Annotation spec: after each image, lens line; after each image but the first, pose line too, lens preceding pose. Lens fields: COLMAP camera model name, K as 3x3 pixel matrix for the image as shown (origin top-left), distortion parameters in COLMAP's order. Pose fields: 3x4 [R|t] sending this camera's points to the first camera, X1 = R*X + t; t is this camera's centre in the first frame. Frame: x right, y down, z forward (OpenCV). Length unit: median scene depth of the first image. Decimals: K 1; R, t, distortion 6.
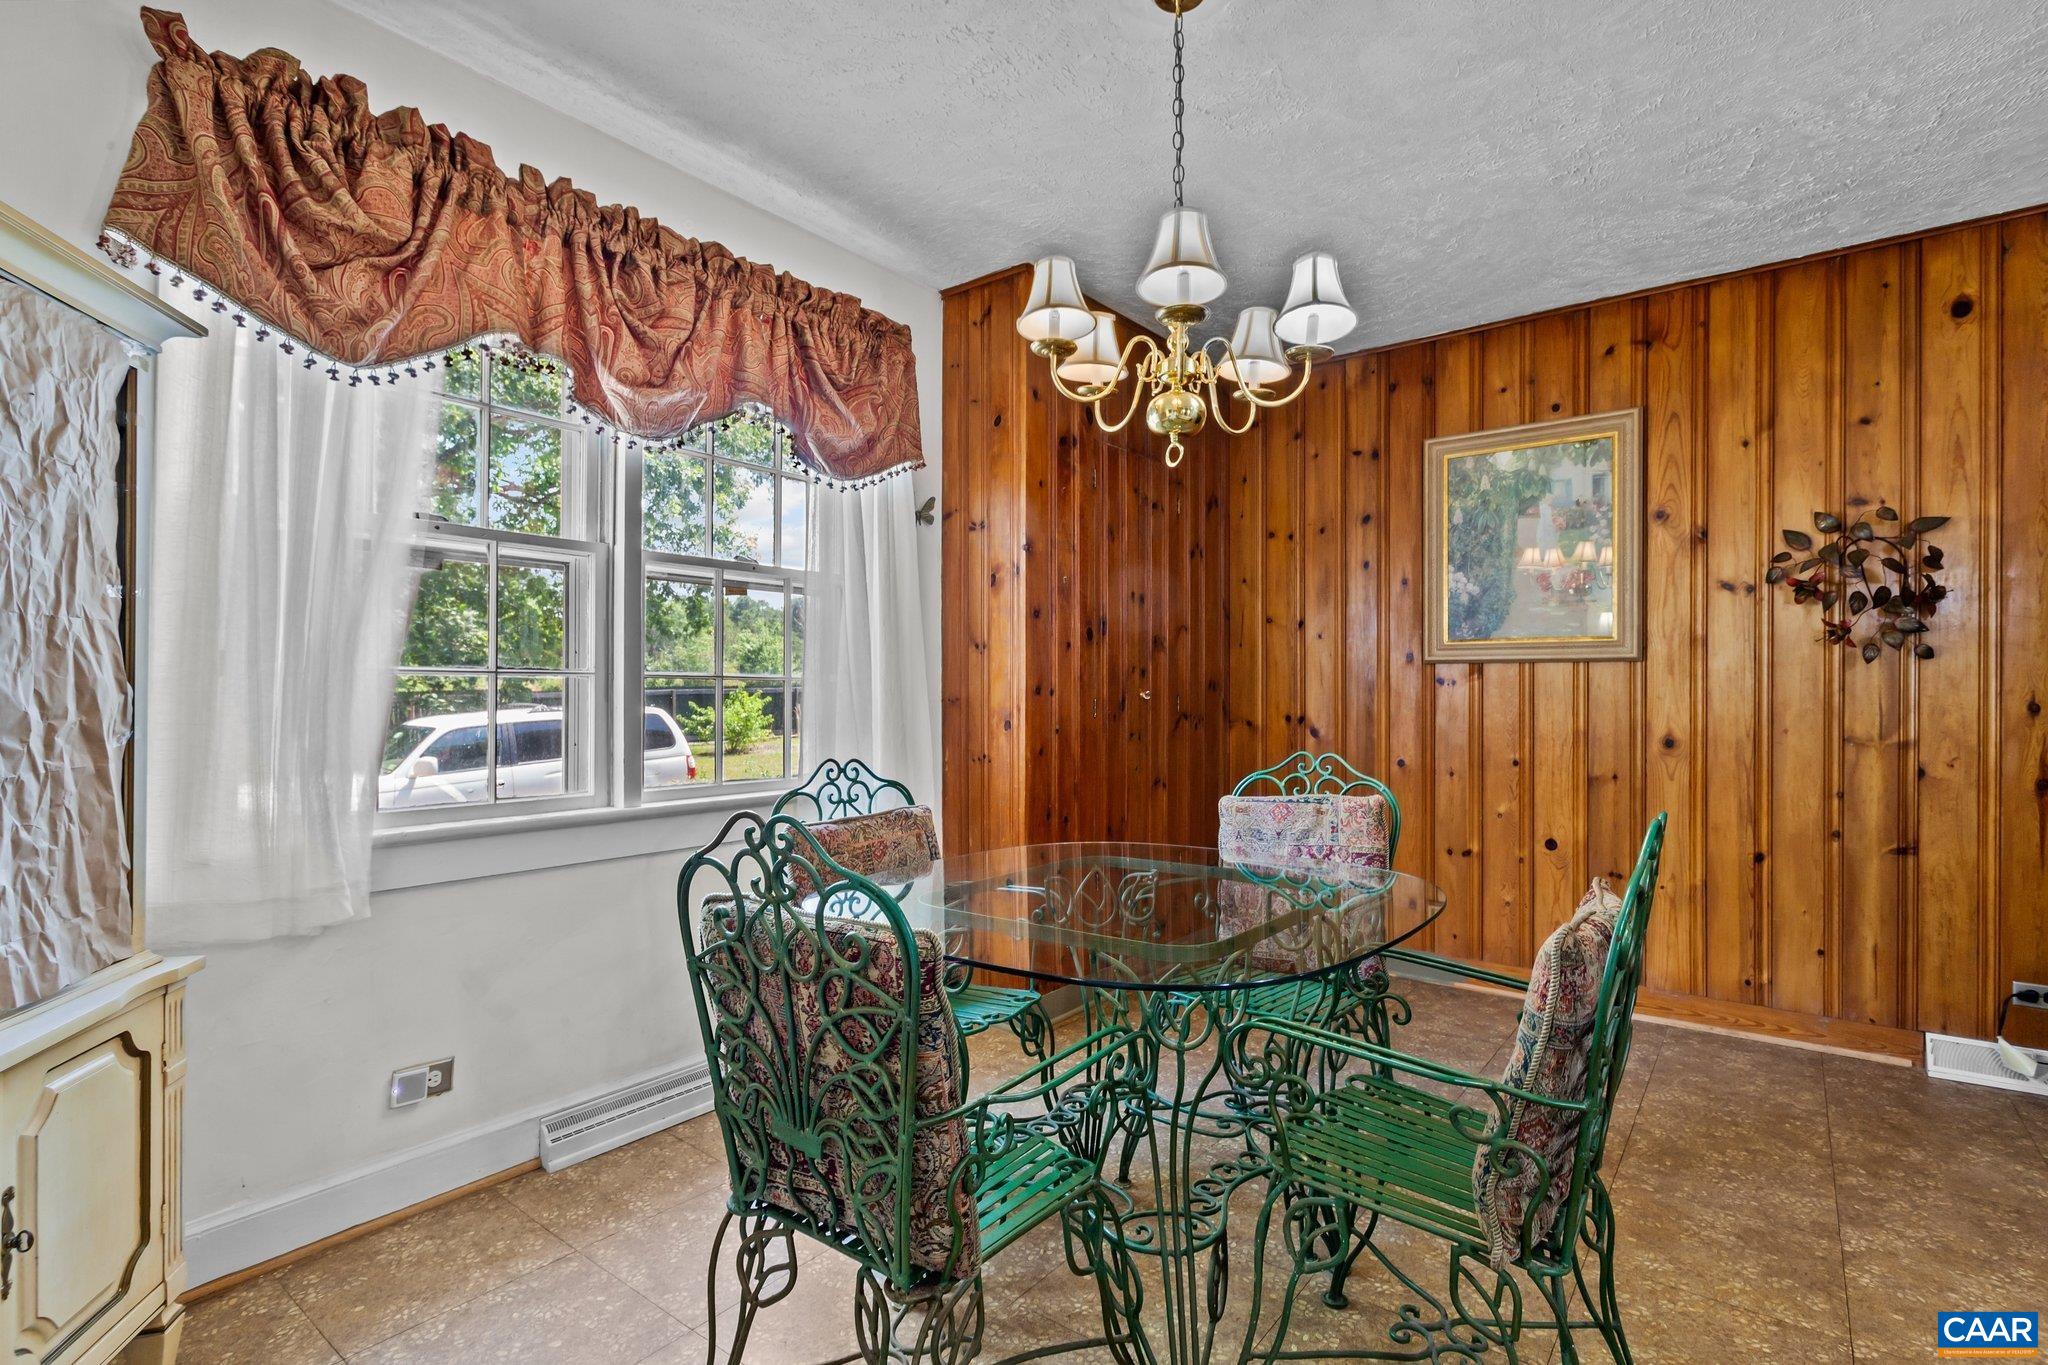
lens RADIAL K [[978.1, 0, 1036.1], [0, 978.1, 684.7], [0, 0, 1]] dist [0.004247, 0.000769]
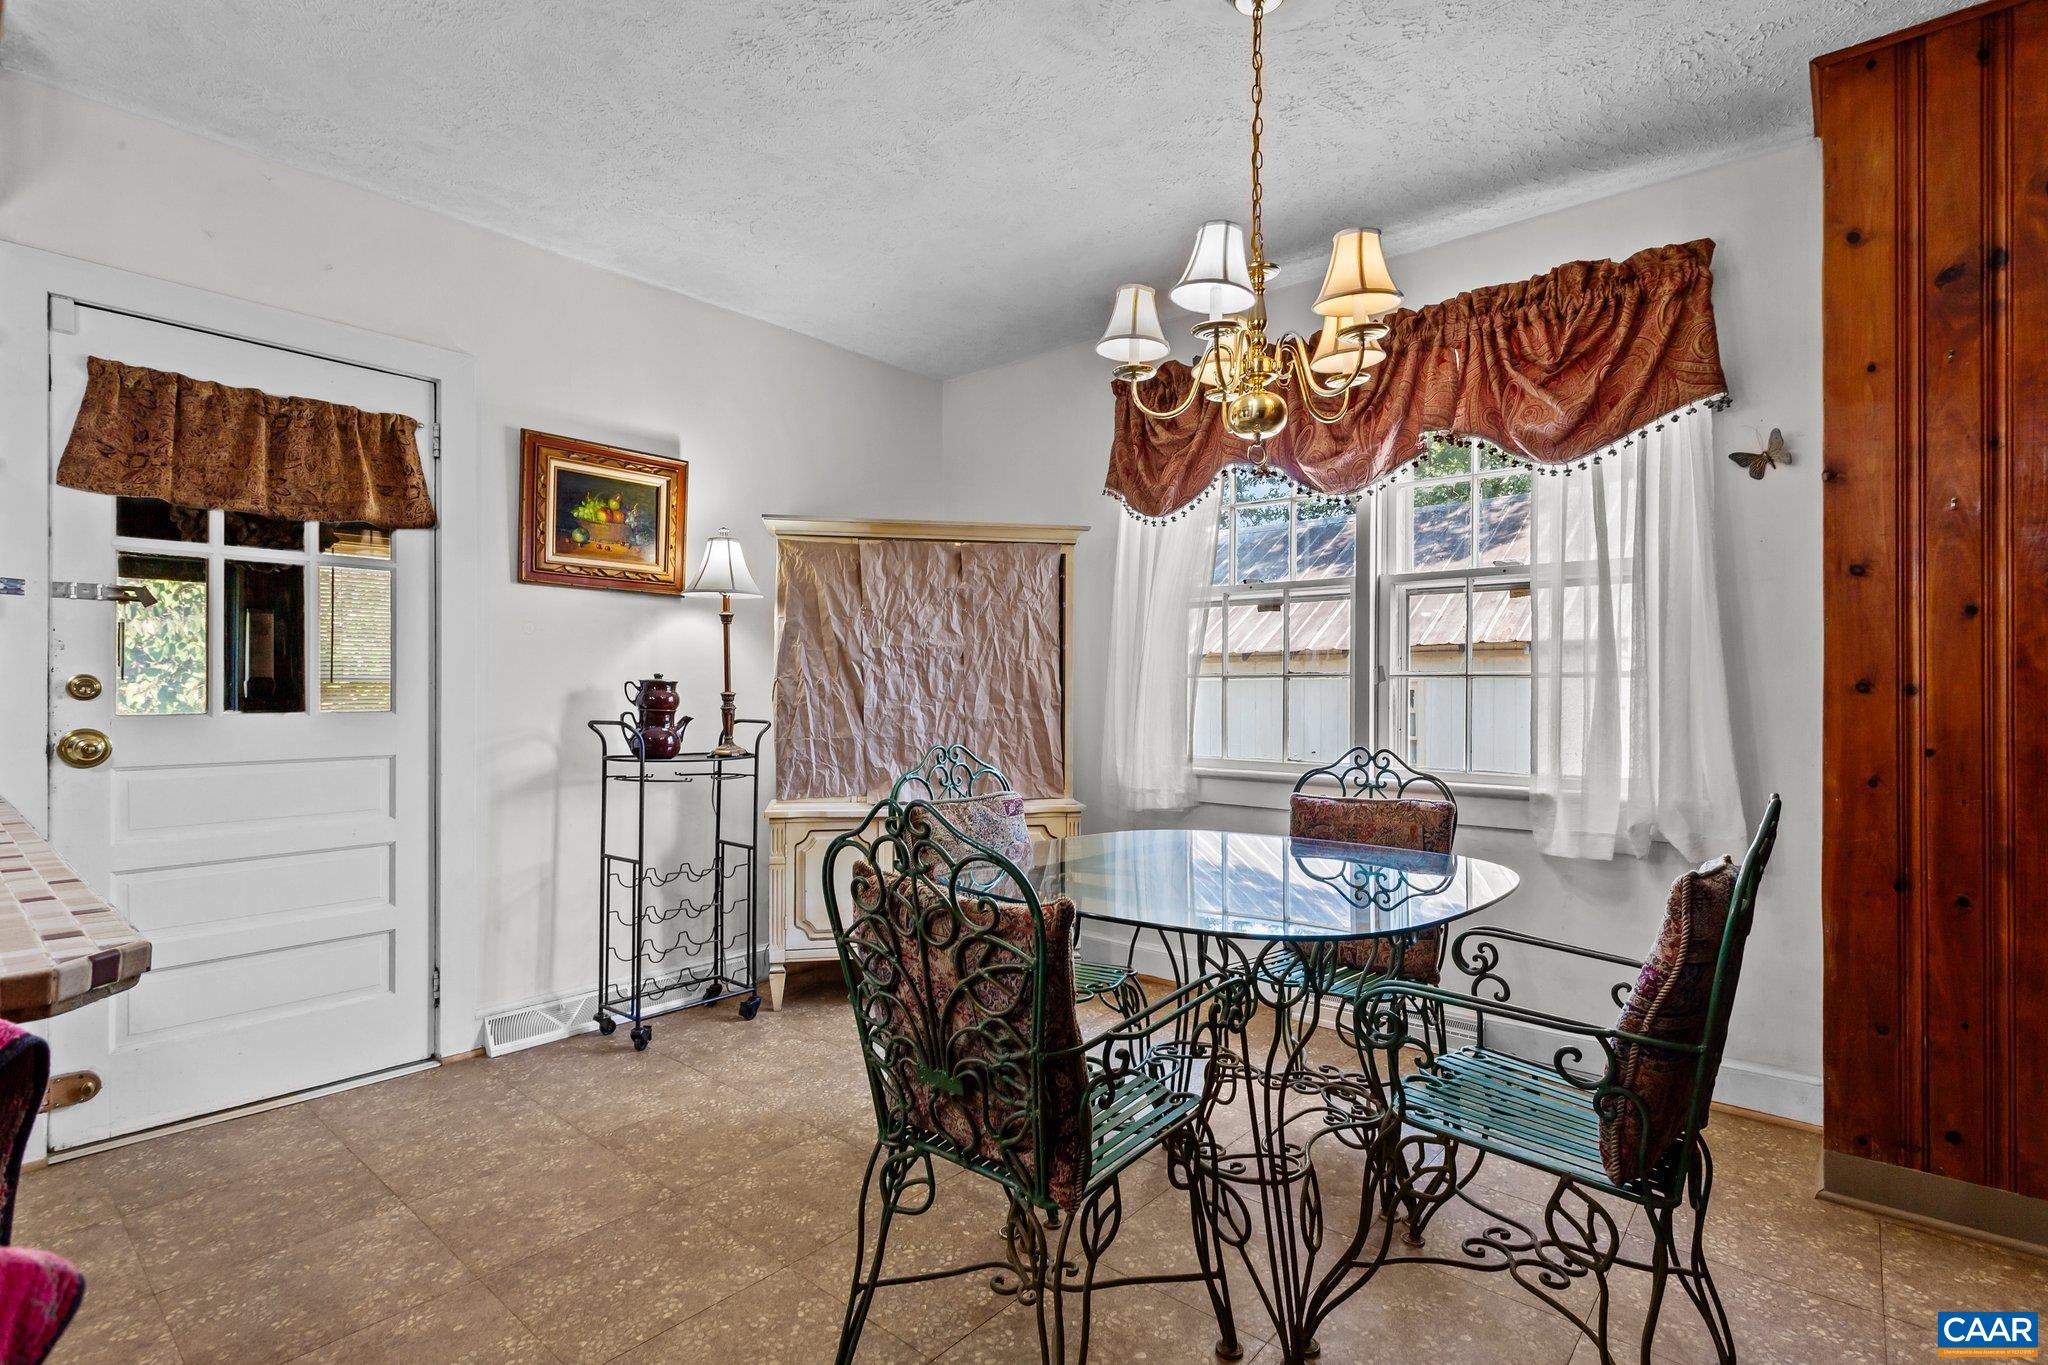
lens RADIAL K [[979.3, 0, 1029.9], [0, 979.3, 692.8], [0, 0, 1]] dist [0.003022, 0.000890]
pose [[-0.047477, 0.002154, -0.998870, 0.669155], [0.004541, 0.999988, 0.001941, 0.005596], [0.998862, -0.004443, -0.047487, 0.465113]]
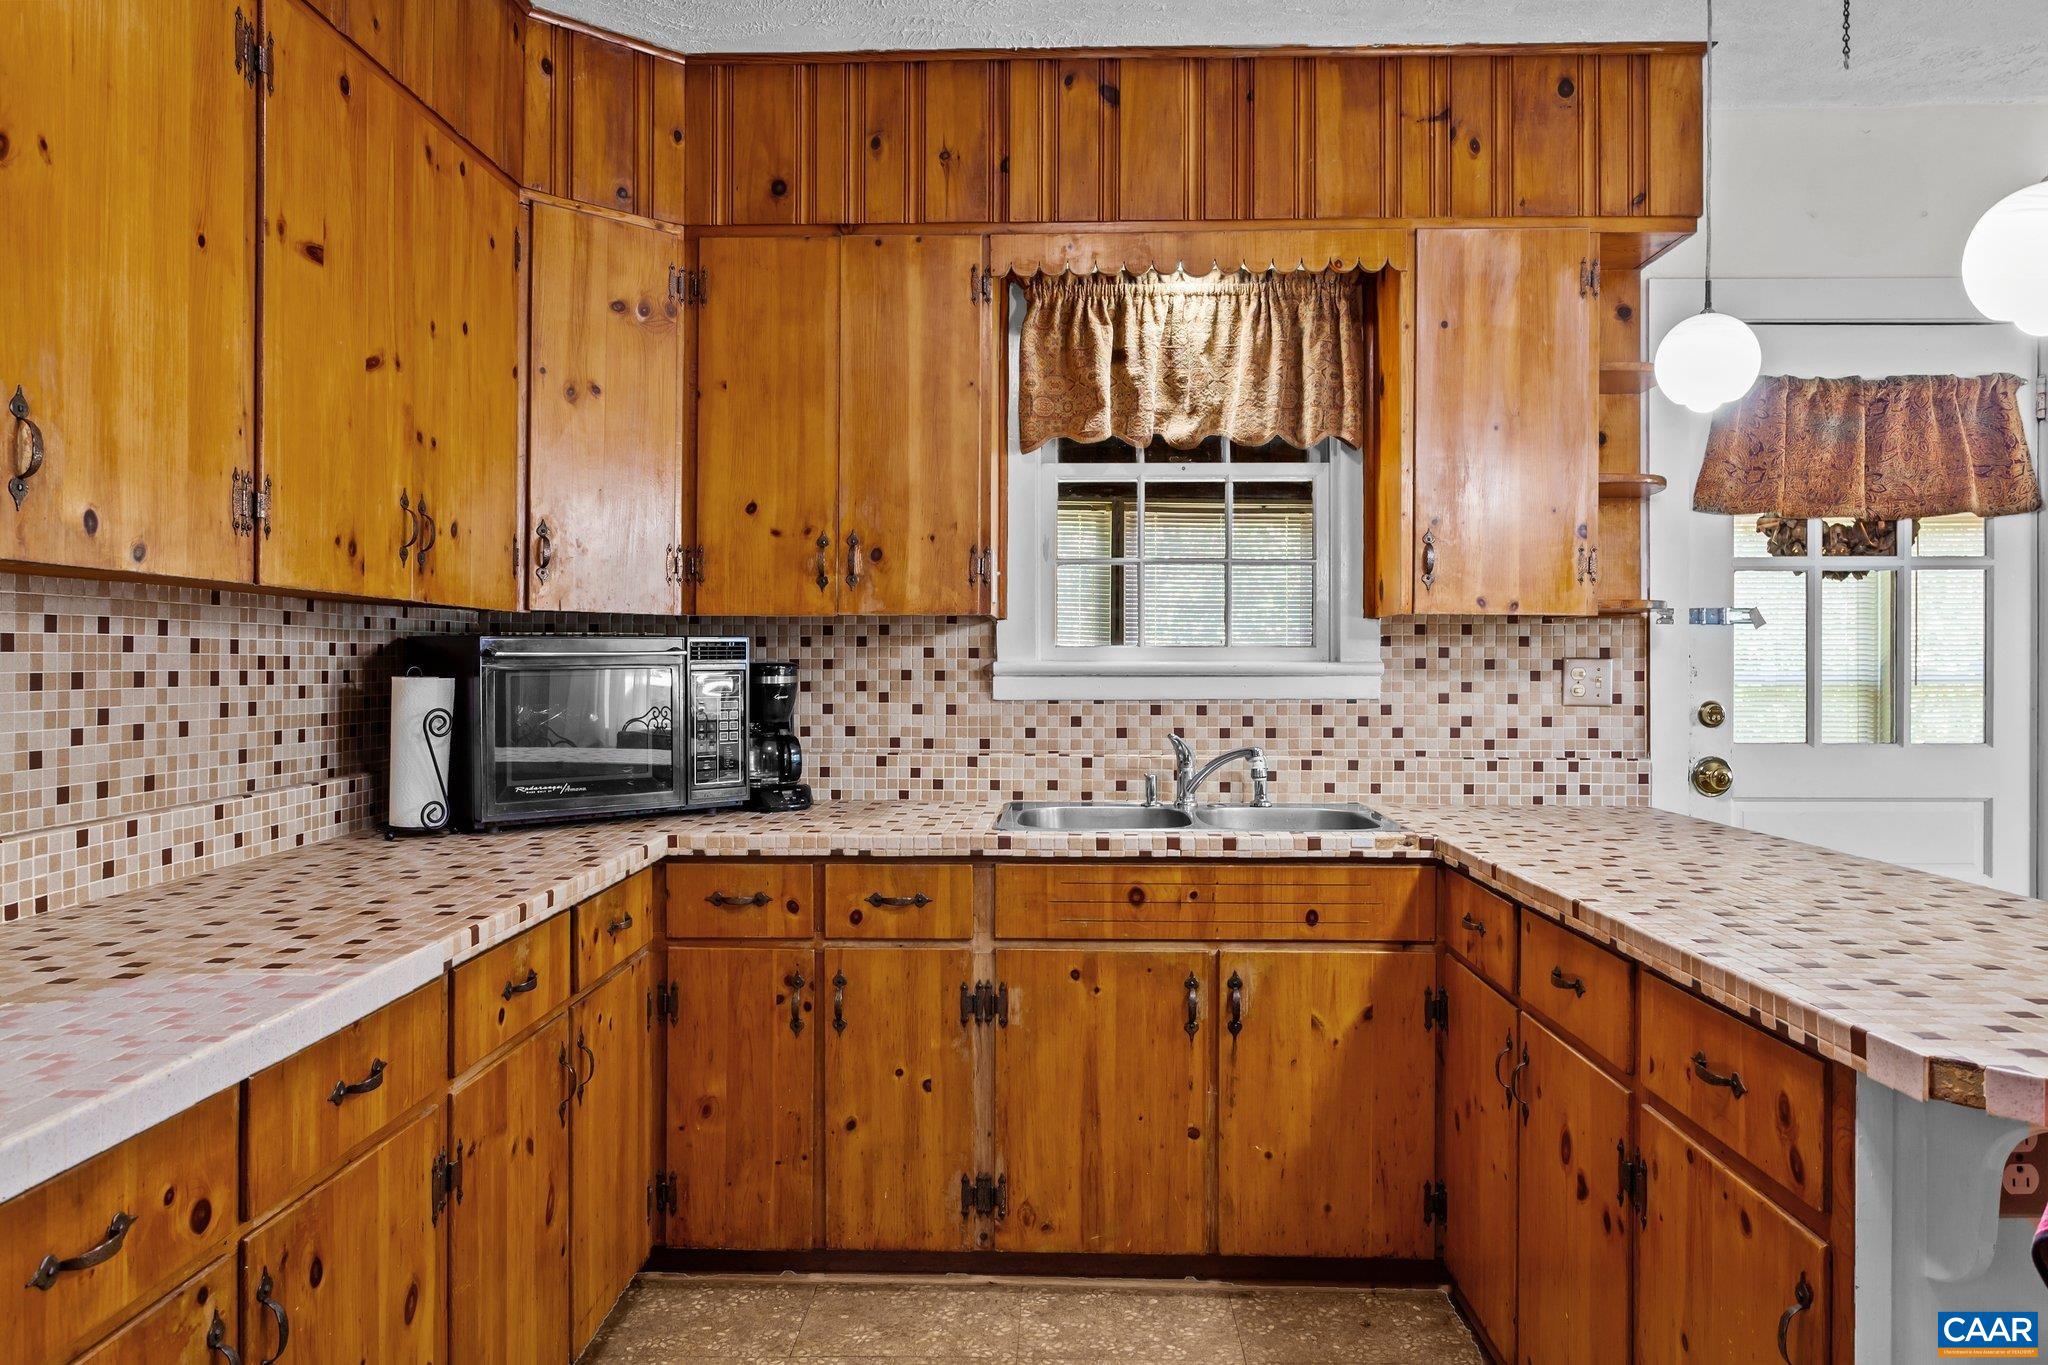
lens RADIAL K [[1426.5, 0, 1023.3], [0, 1426.5, 671.1], [0, 0, 1]] dist [-0.006065, 0.004340]
pose [[-0.805508, 0.001638, -0.592583, 0.976893], [0.001686, 0.999998, 0.000472, -0.031698], [0.592583, -0.000619, -0.805509, 0.273269]]
